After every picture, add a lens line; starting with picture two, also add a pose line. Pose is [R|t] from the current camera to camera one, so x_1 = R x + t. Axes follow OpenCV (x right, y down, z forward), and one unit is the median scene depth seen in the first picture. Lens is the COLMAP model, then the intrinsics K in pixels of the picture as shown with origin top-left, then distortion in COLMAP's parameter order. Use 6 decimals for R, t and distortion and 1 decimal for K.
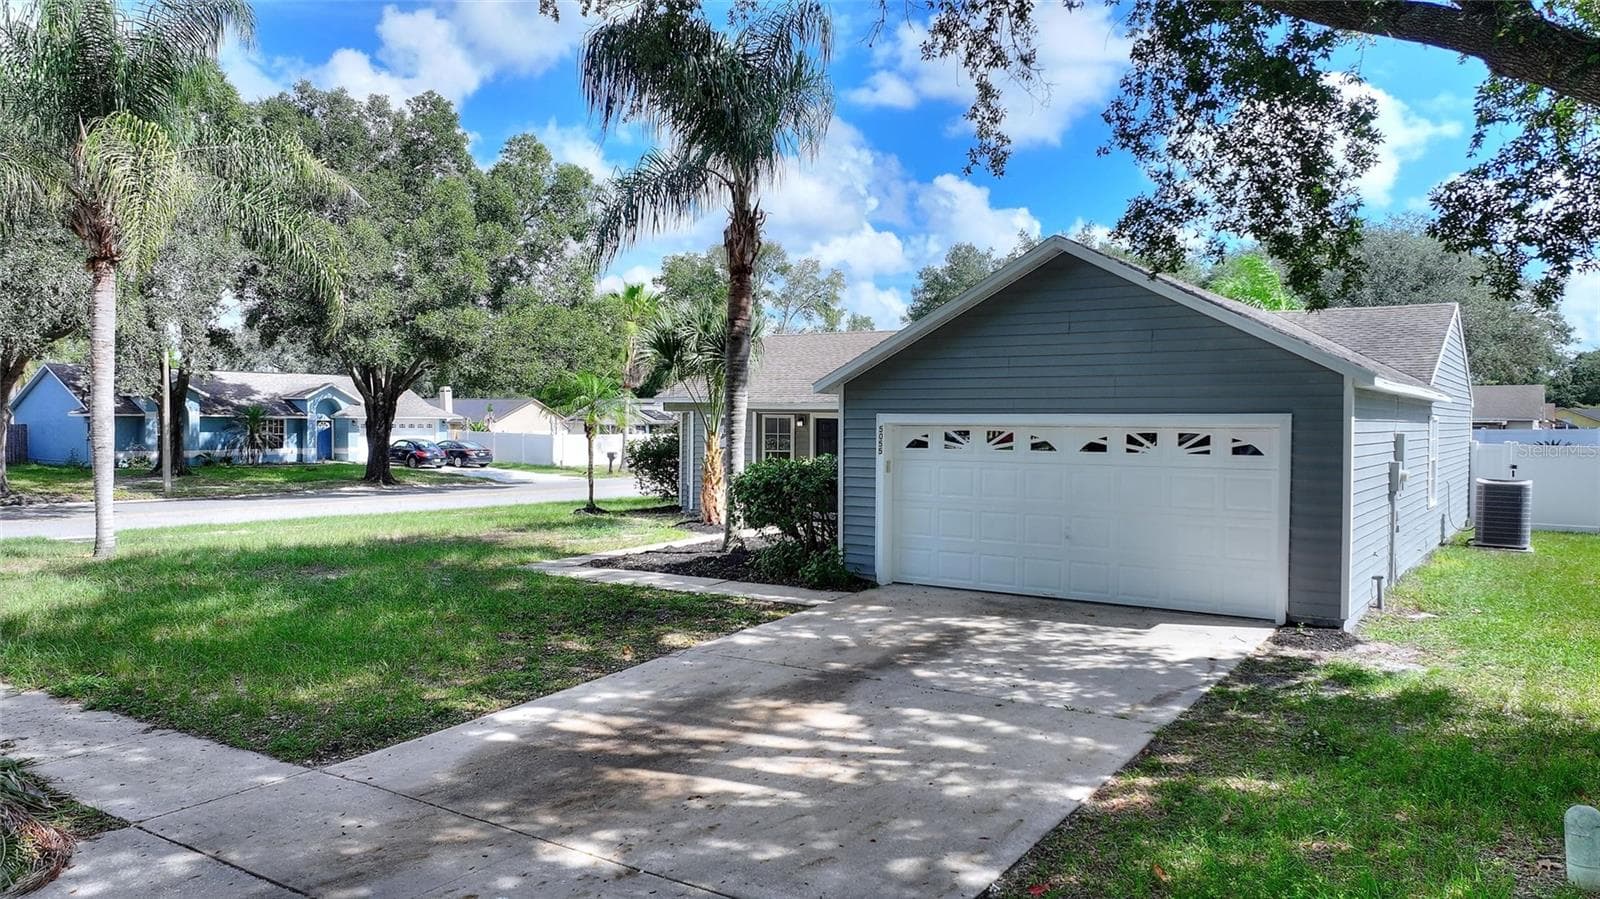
lens RADIAL K [[1080.9, 0, 800.0], [0, 1080.9, 449.5], [0, 0, 1]] dist [-0.003930, -0.000312]
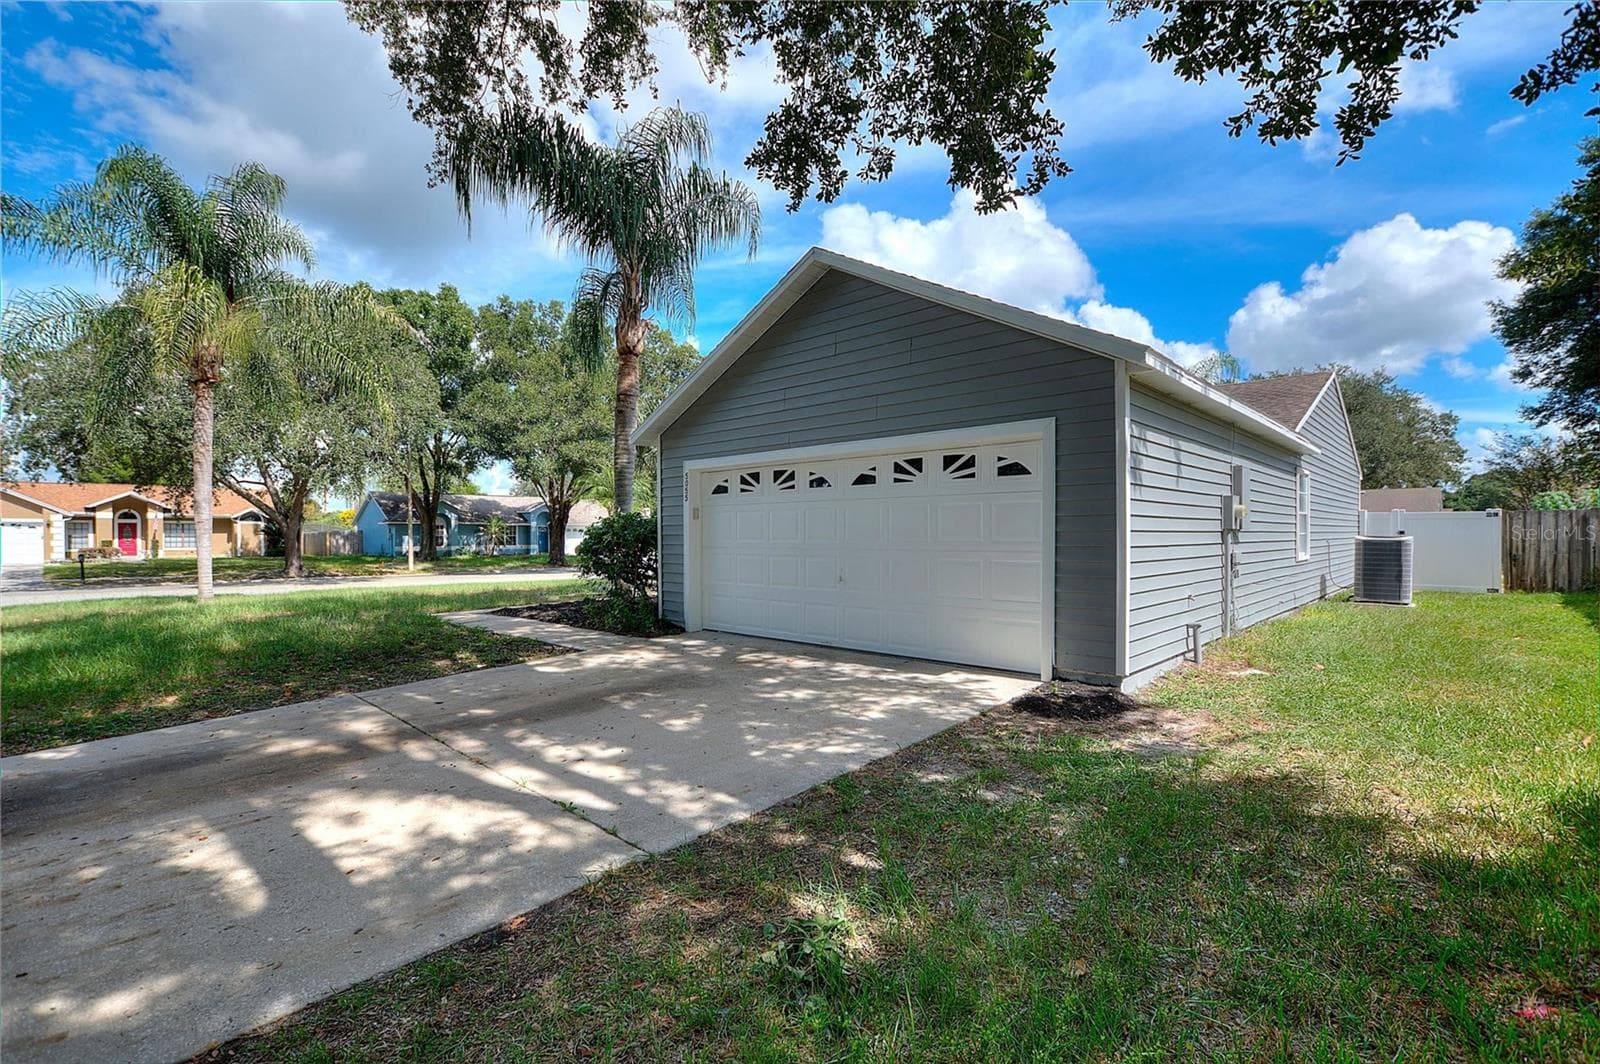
lens RADIAL K [[710.3, 0, 799.0], [0, 710.3, 543.3], [0, 0, 1]] dist [-0.031910, -0.000088]
pose [[0.988575, -0.007587, -0.150542, 0.276571], [0.005584, 0.999890, -0.013726, 0.053321], [0.150629, 0.012729, 0.988508, 0.364958]]
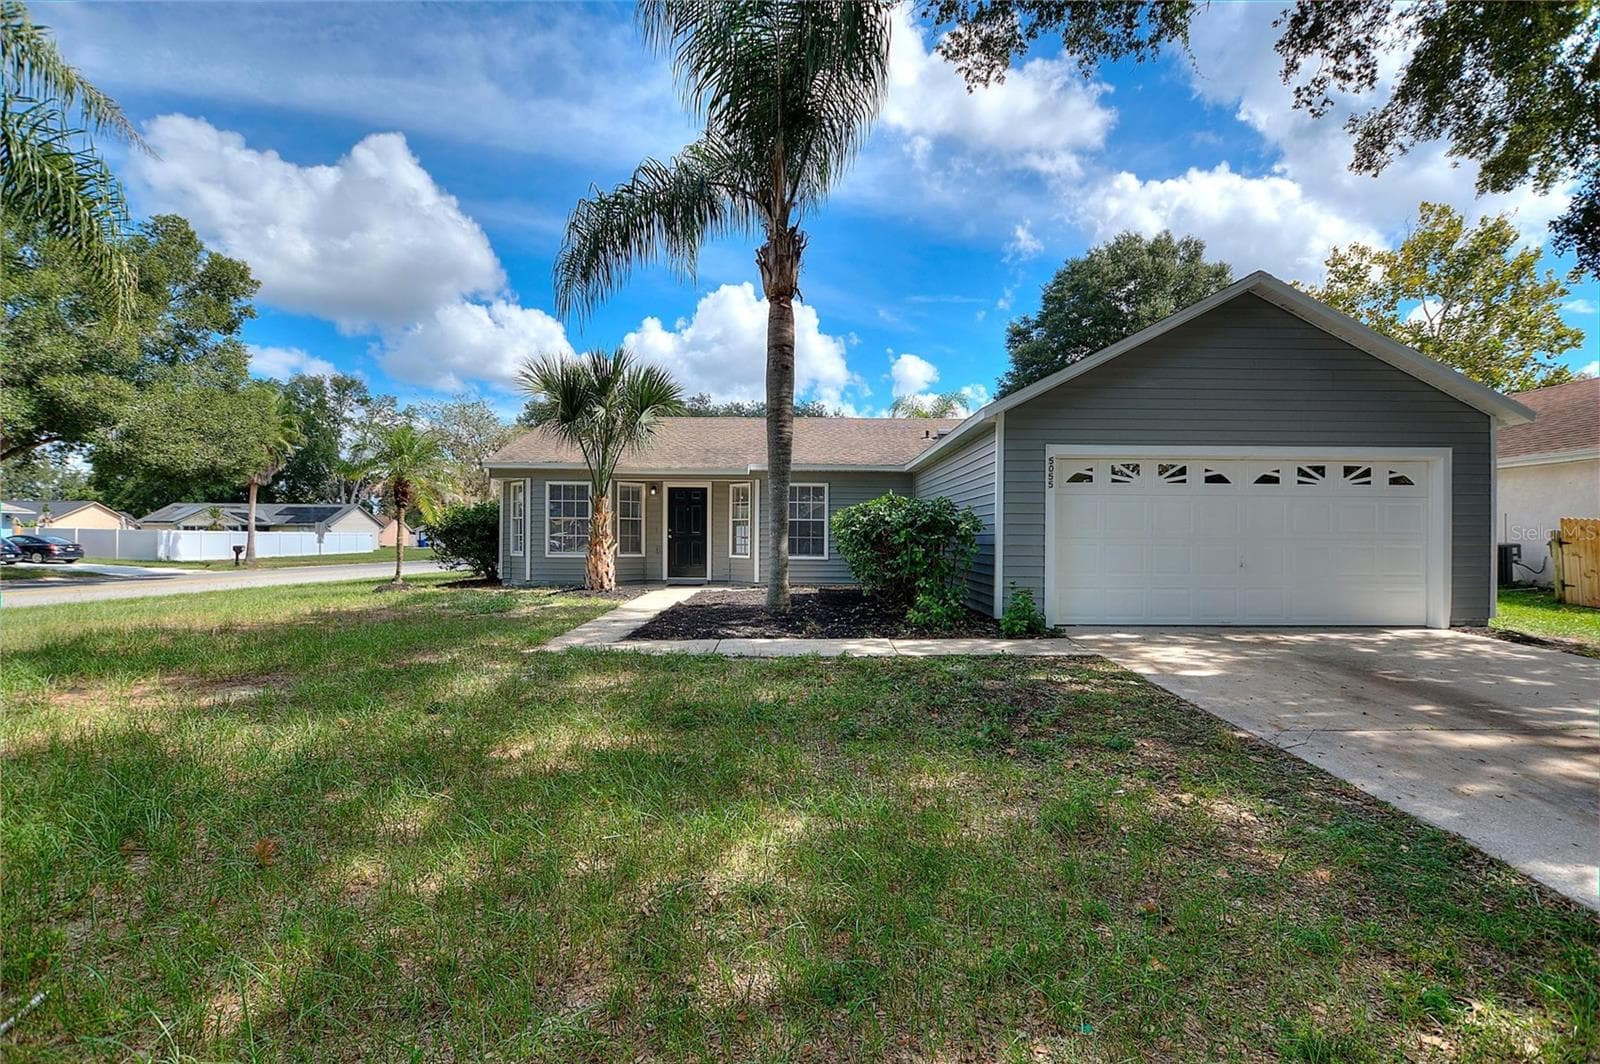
lens RADIAL K [[717.4, 0, 795.2], [0, 717.4, 538.4], [0, 0, 1]] dist [-0.031642, 0.000431]
pose [[0.834085, -0.001682, 0.551633, -0.444450], [0.012084, 0.999811, -0.015222, 0.054343], [-0.551503, 0.019362, 0.833948, 0.612408]]
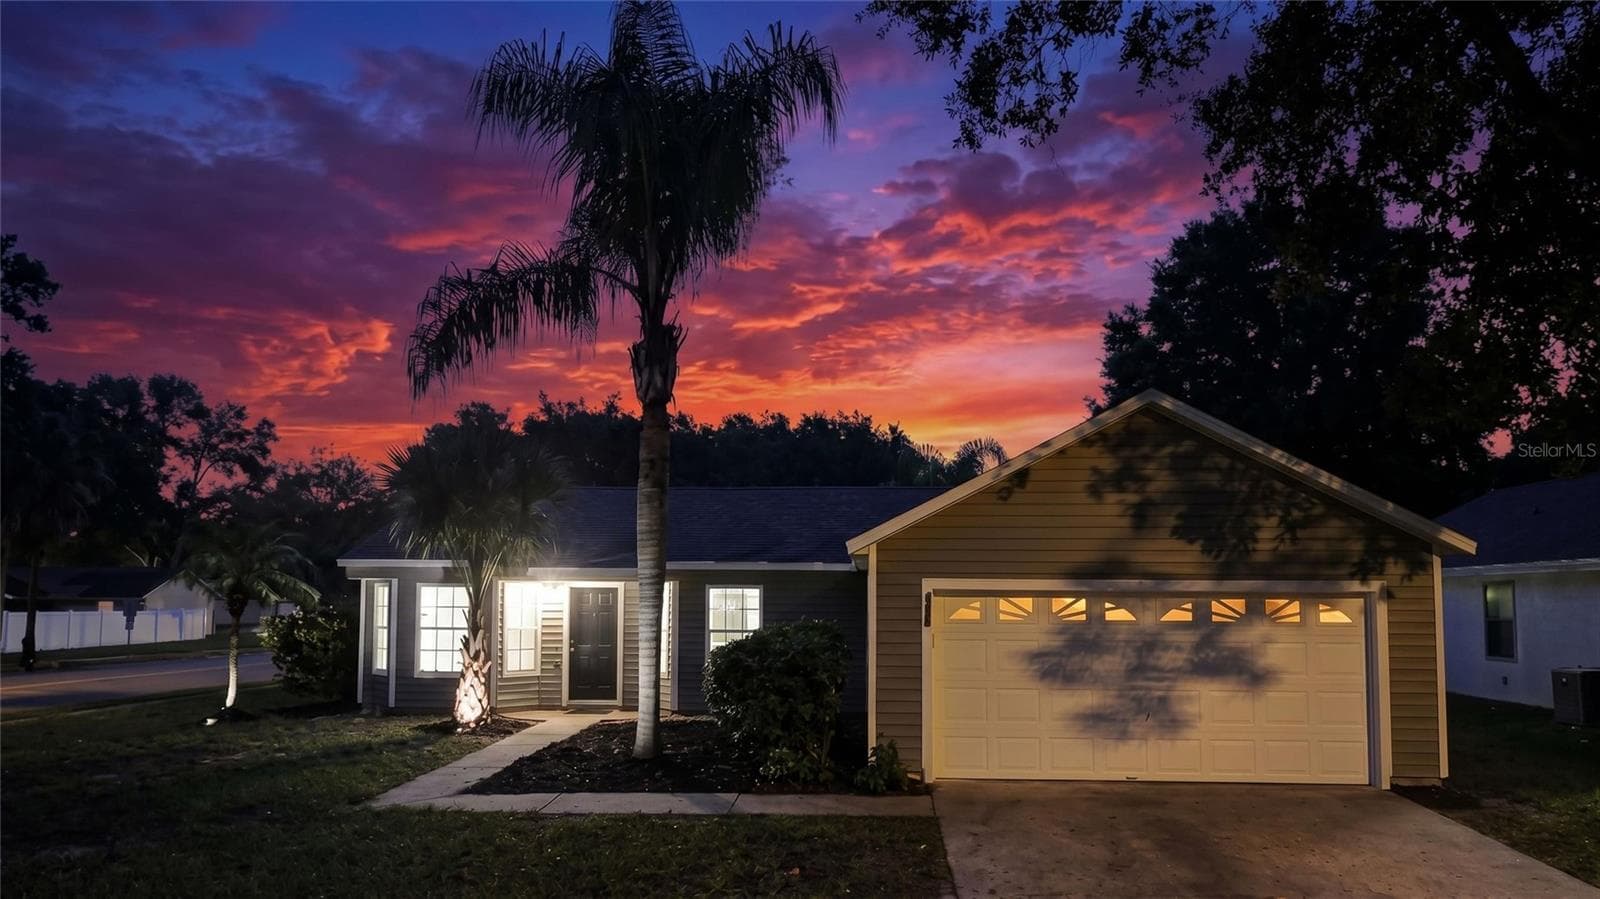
lens RADIAL K [[1121.3, 0, 801.5], [0, 1121.3, 540.0], [0, 0, 1]] dist [-0.006787, 0.001950]
pose [[0.860391, 0.025223, 0.509010, -0.452097], [0.013942, 0.997236, -0.072982, -0.000509], [-0.509444, 0.069890, 0.857661, 0.301738]]
